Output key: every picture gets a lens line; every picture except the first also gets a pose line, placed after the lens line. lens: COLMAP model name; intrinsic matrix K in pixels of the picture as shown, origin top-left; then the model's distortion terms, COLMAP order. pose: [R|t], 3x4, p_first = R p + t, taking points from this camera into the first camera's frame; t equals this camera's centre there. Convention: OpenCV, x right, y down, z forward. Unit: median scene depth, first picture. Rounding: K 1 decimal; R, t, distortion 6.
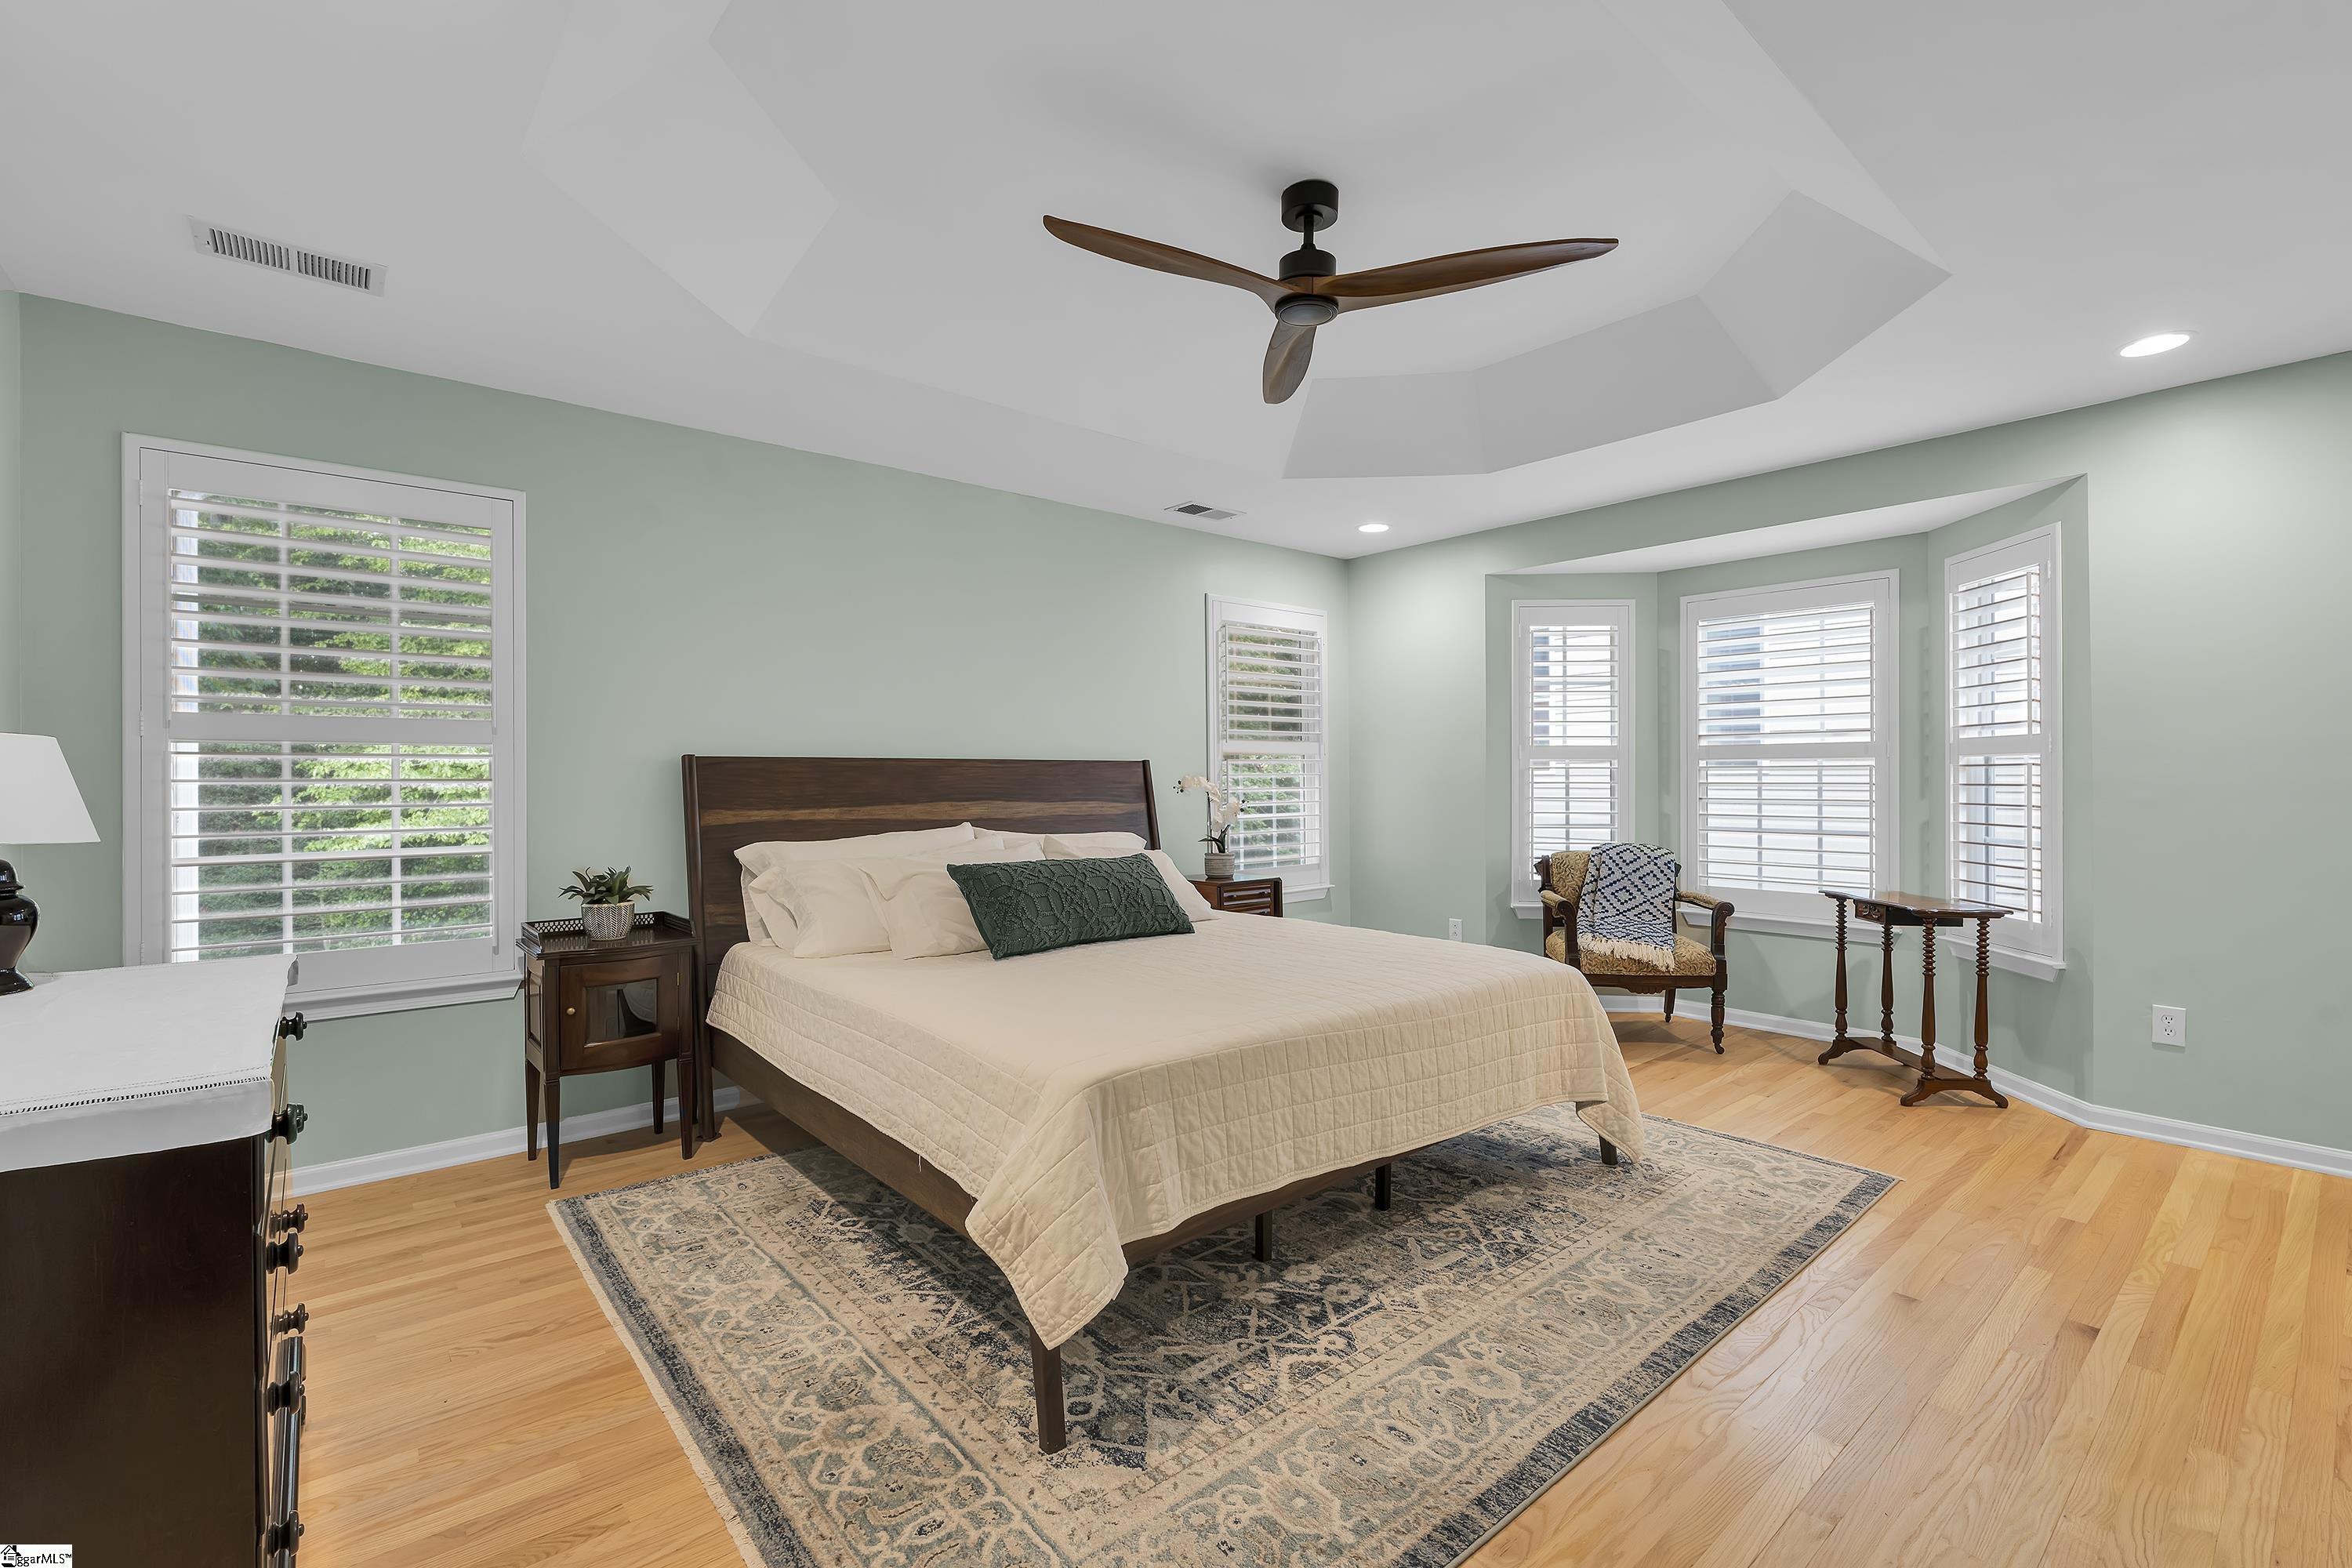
lens RADIAL K [[1020.5, 0, 1176.0], [0, 1020.5, 784.0], [0, 0, 1]] dist [-0.001202, 0.000113]
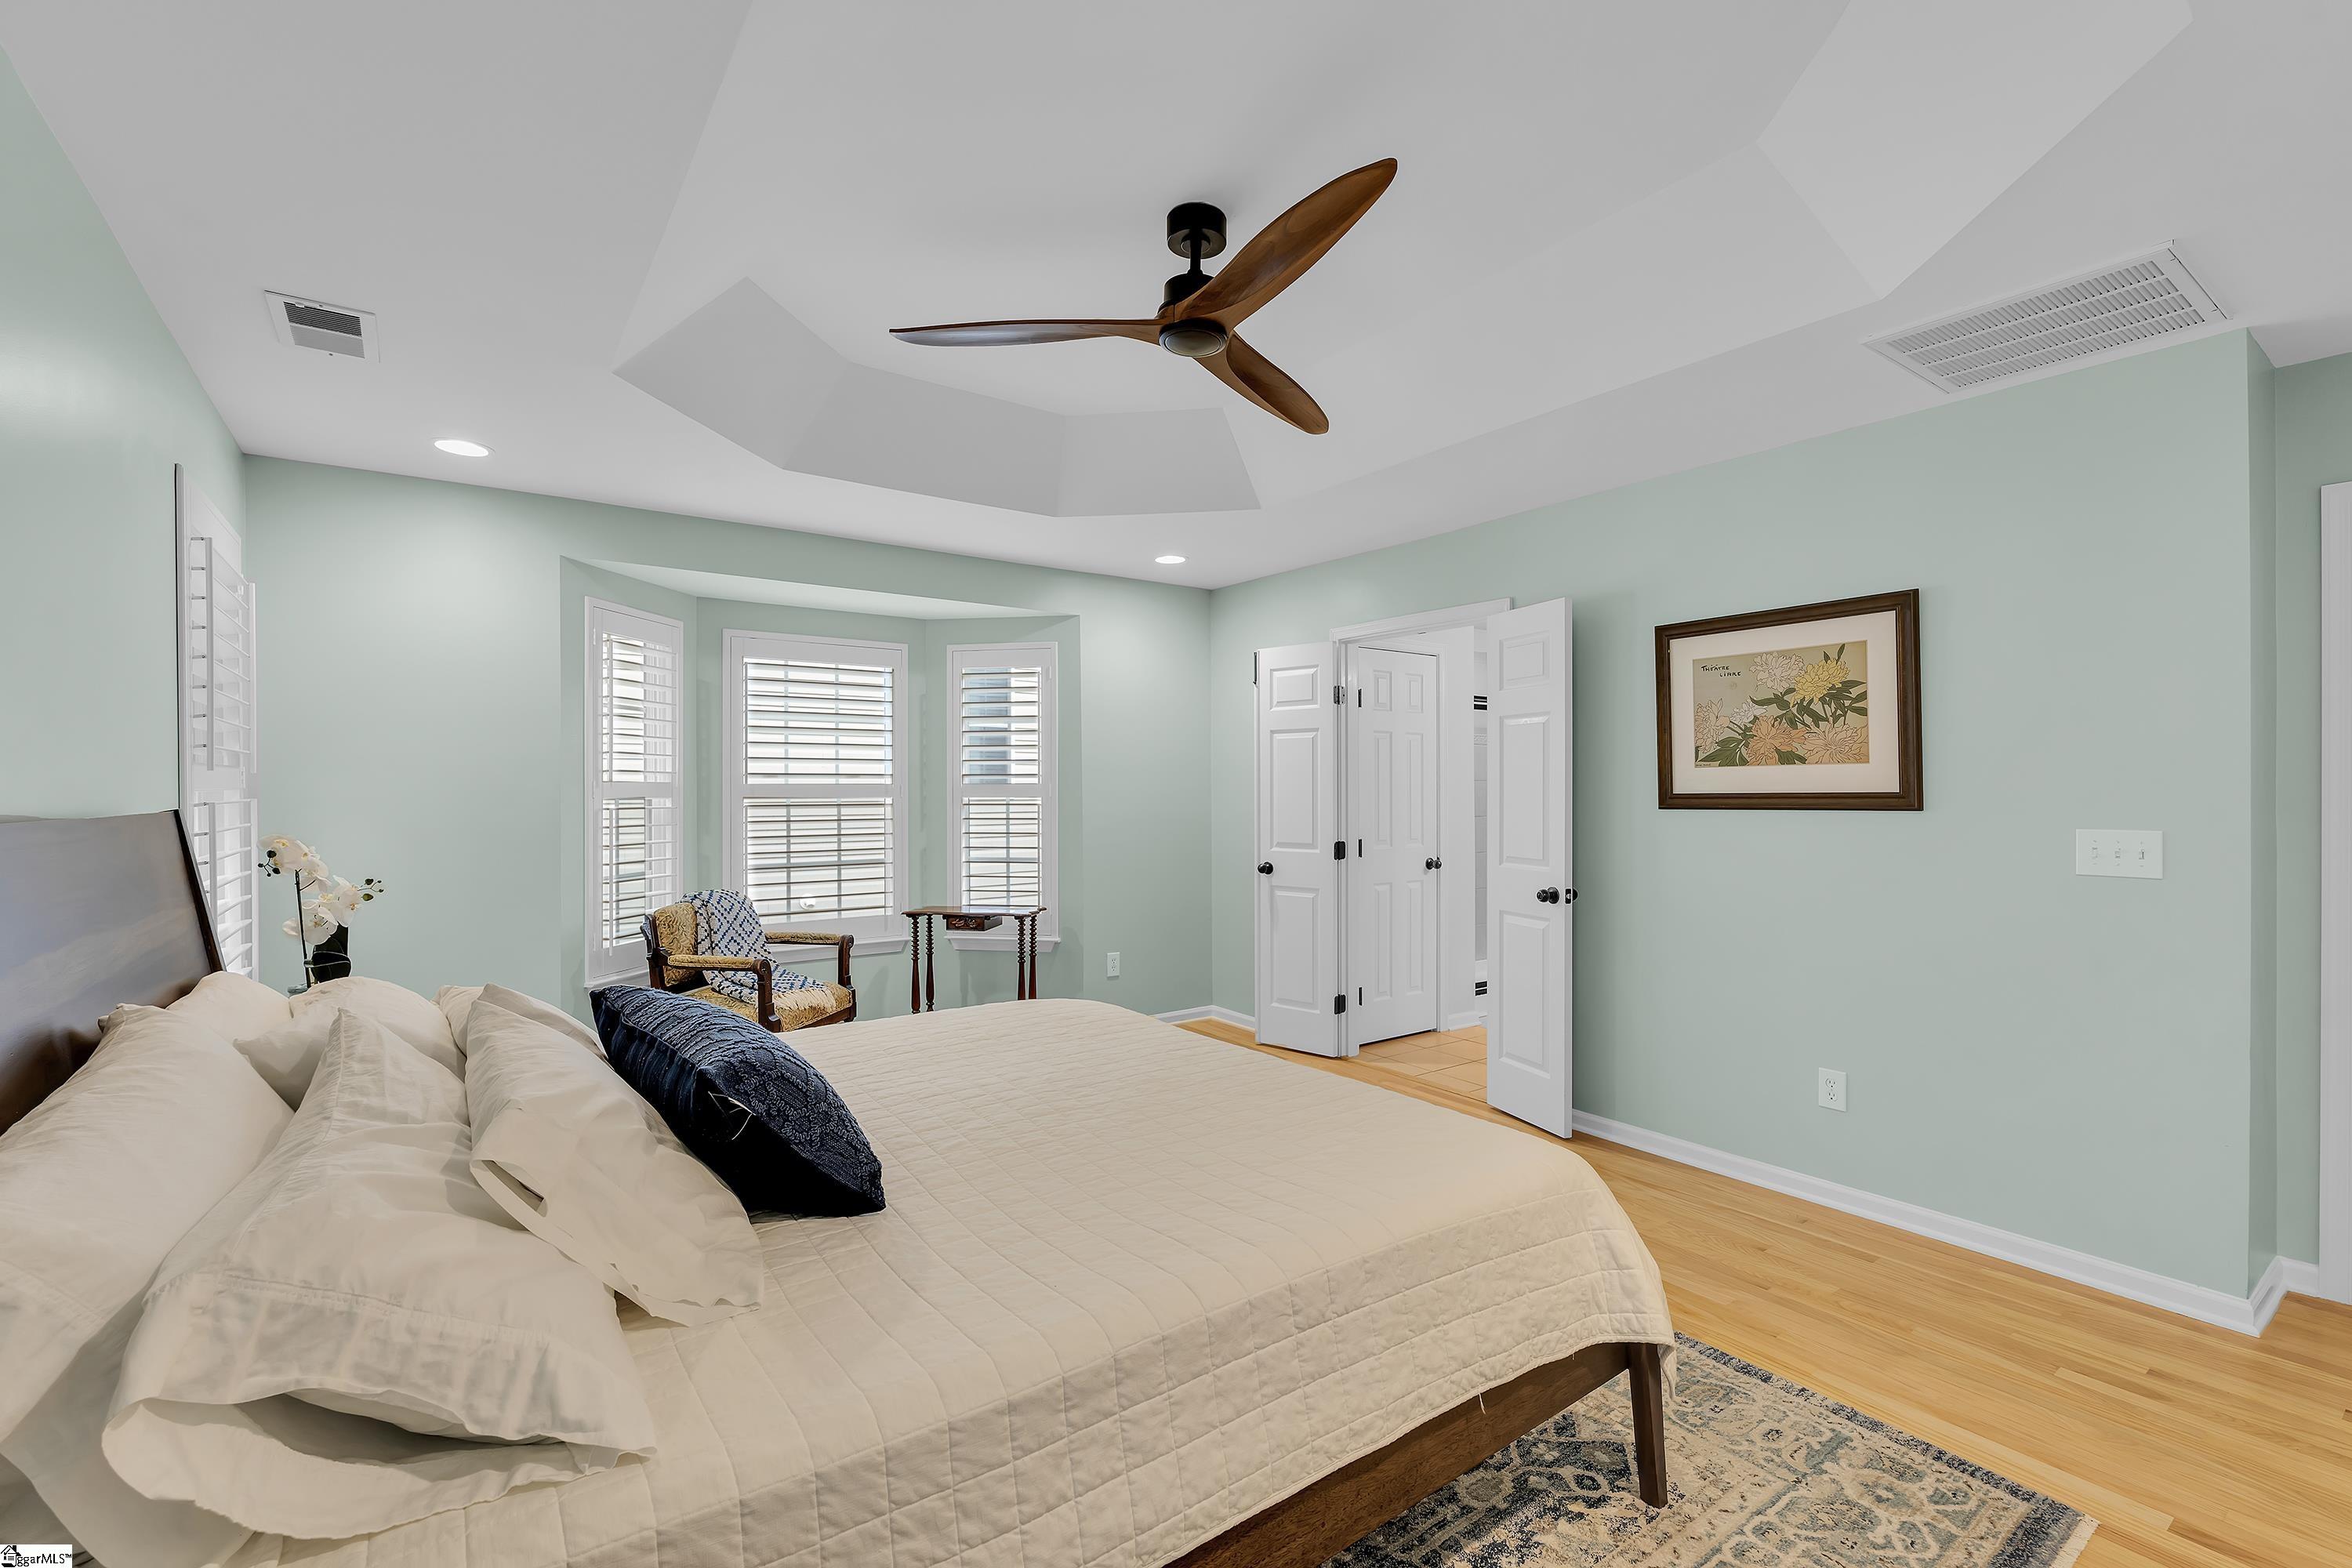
lens RADIAL K [[1020.5, 0, 1176.0], [0, 1020.5, 784.0], [0, 0, 1]] dist [-0.001202, 0.000113]
pose [[0.075163, 0.015406, 0.997052, -0.464736], [0.020749, 0.999640, -0.017010, -0.013648], [-0.996955, 0.021967, 0.074816, 0.548918]]
